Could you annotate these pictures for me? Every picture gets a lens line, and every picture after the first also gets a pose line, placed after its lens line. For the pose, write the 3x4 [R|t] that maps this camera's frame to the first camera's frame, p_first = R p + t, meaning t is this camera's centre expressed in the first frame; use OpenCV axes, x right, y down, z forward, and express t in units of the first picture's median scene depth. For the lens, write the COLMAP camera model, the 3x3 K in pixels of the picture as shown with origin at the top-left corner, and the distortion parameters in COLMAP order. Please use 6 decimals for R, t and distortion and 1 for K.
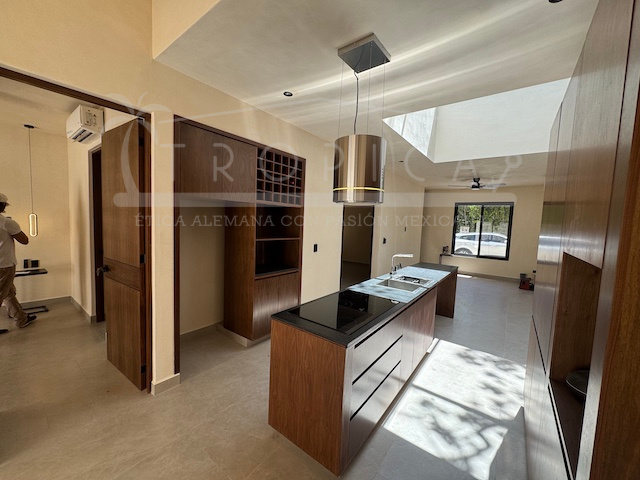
lens RADIAL K [[254.3, 0, 320.4], [0, 254.3, 239.9], [0, 0, 1]] dist [-0.003179, 0.000632]
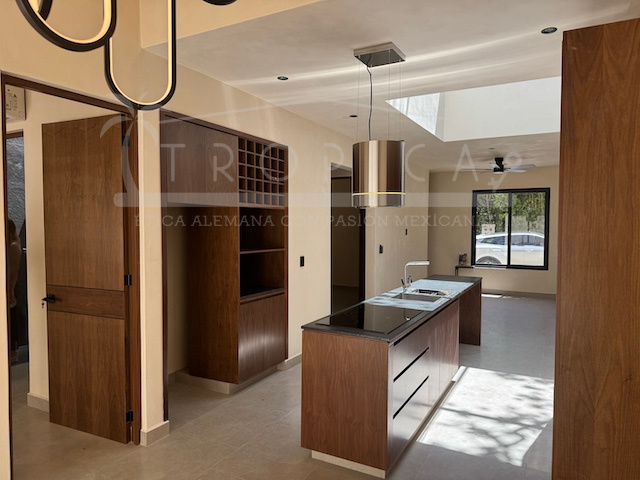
lens RADIAL K [[448.5, 0, 316.9], [0, 448.5, 241.6], [0, 0, 1]] dist [0.054521, -0.062759]
pose [[0.987631, -0.043060, 0.150769, -0.243184], [0.047646, 0.998501, -0.026939, 0.014890], [-0.149383, 0.033790, 0.988202, -0.447732]]
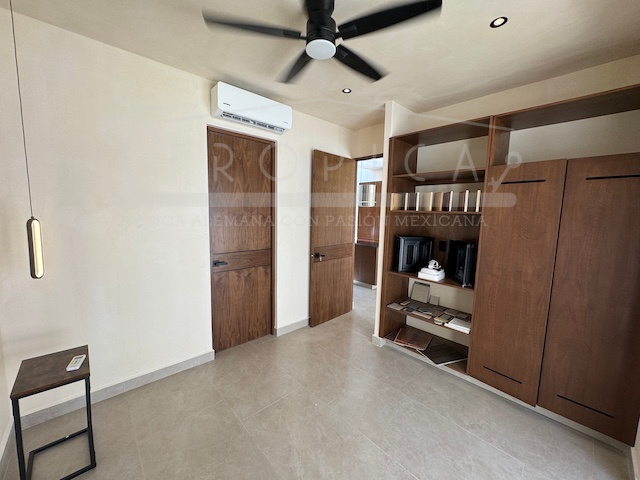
lens RADIAL K [[254.3, 0, 319.1], [0, 254.3, 240.4], [0, 0, 1]] dist [-0.003179, 0.000632]
pose [[0.173835, -0.132990, 0.975754, -2.000511], [0.057263, 0.990528, 0.124802, -0.102991], [-0.983109, 0.034180, 0.179804, 0.712941]]
